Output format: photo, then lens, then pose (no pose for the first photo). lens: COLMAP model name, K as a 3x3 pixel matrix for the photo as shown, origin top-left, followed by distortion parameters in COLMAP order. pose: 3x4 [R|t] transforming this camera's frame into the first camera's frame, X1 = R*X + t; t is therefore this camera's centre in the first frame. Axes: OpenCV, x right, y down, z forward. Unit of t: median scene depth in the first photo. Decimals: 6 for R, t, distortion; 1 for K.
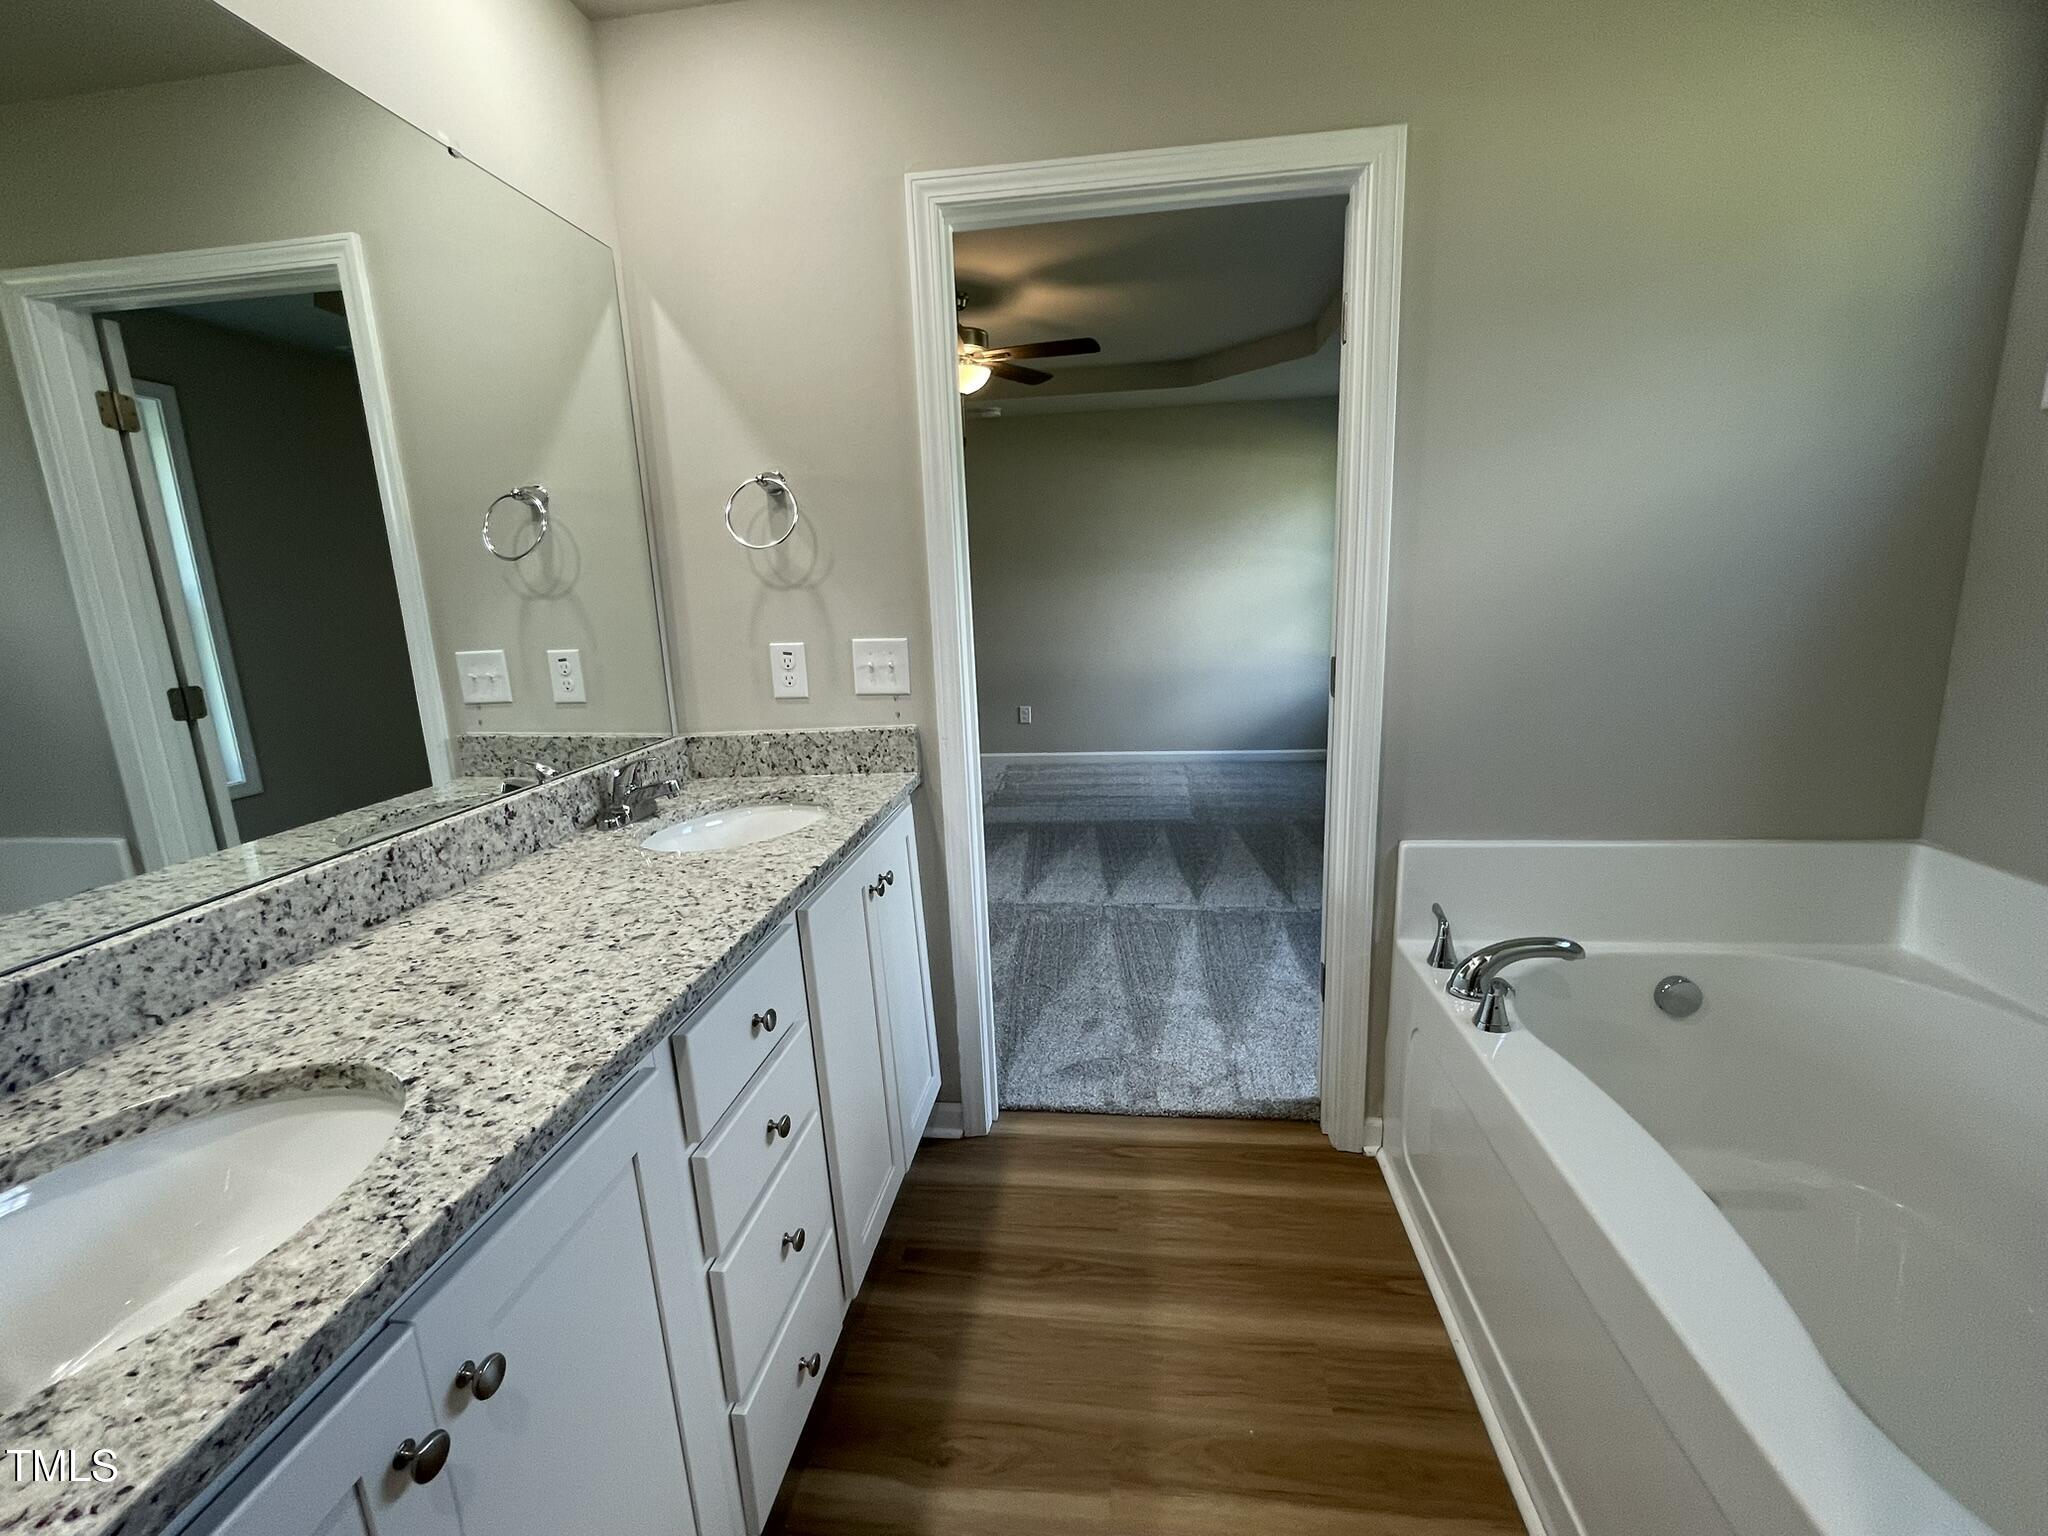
lens RADIAL K [[844.9, 0, 1034.0], [0, 844.9, 765.8], [0, 0, 1]] dist [0.000411, 0.000109]
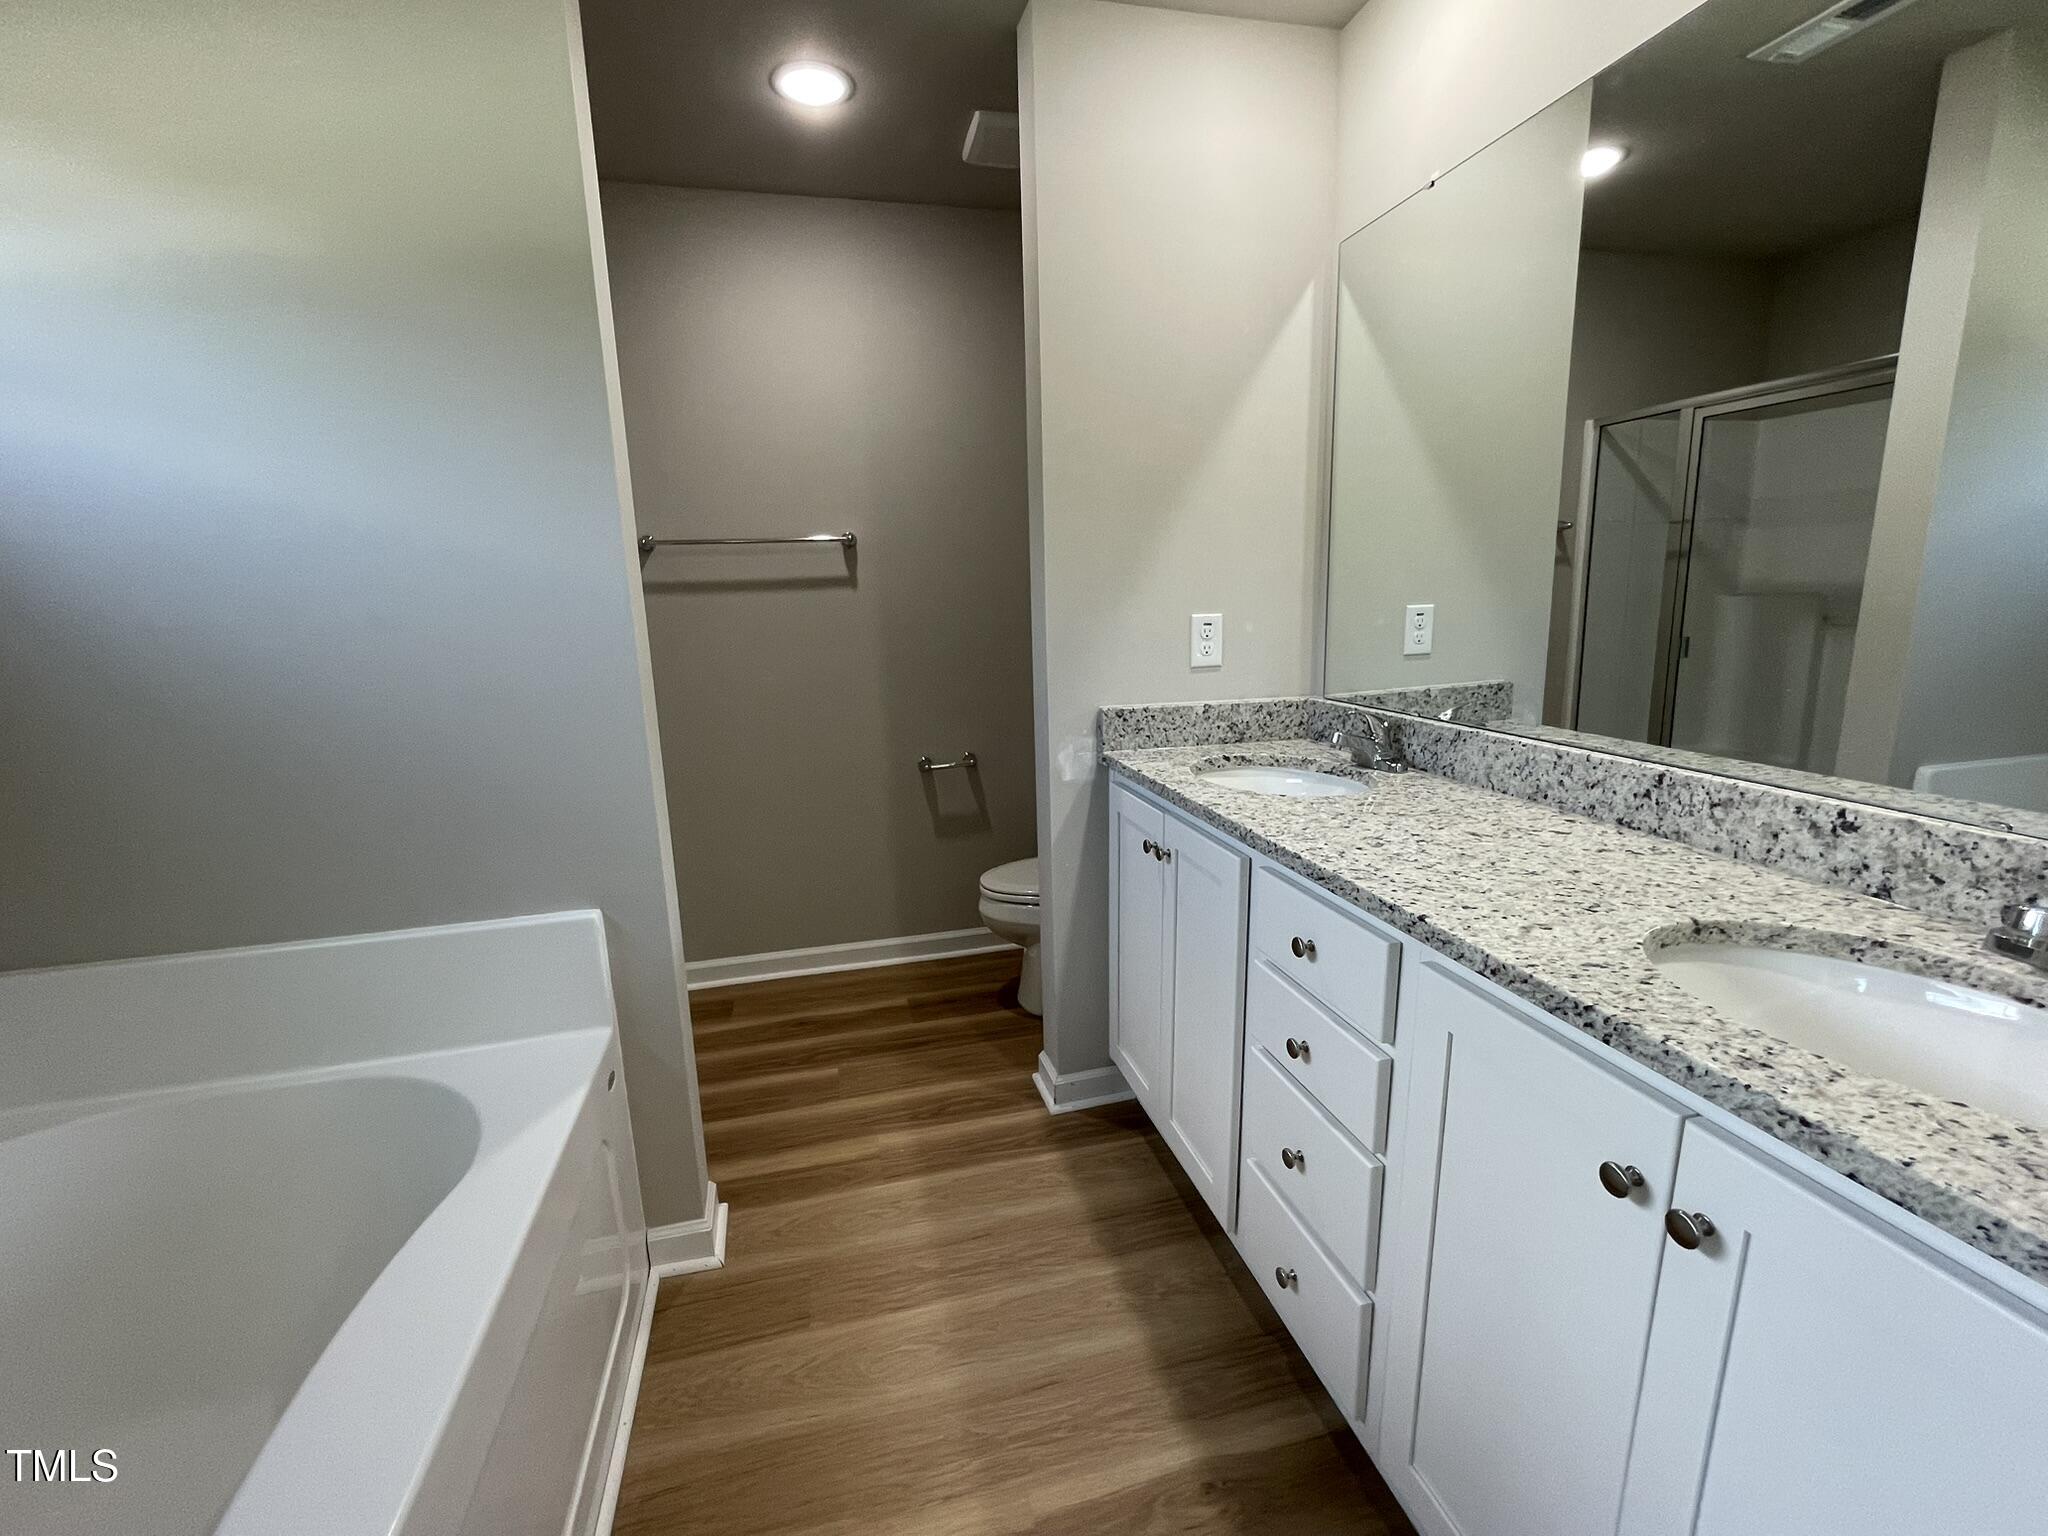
lens RADIAL K [[844.9, 0, 1026.7], [0, 844.9, 756.2], [0, 0, 1]] dist [0.000411, 0.000109]
pose [[-0.928474, 0.136994, -0.345207, 0.335811], [-0.013966, 0.915949, 0.401052, -0.336419], [0.371134, 0.377188, -0.848522, 1.614161]]
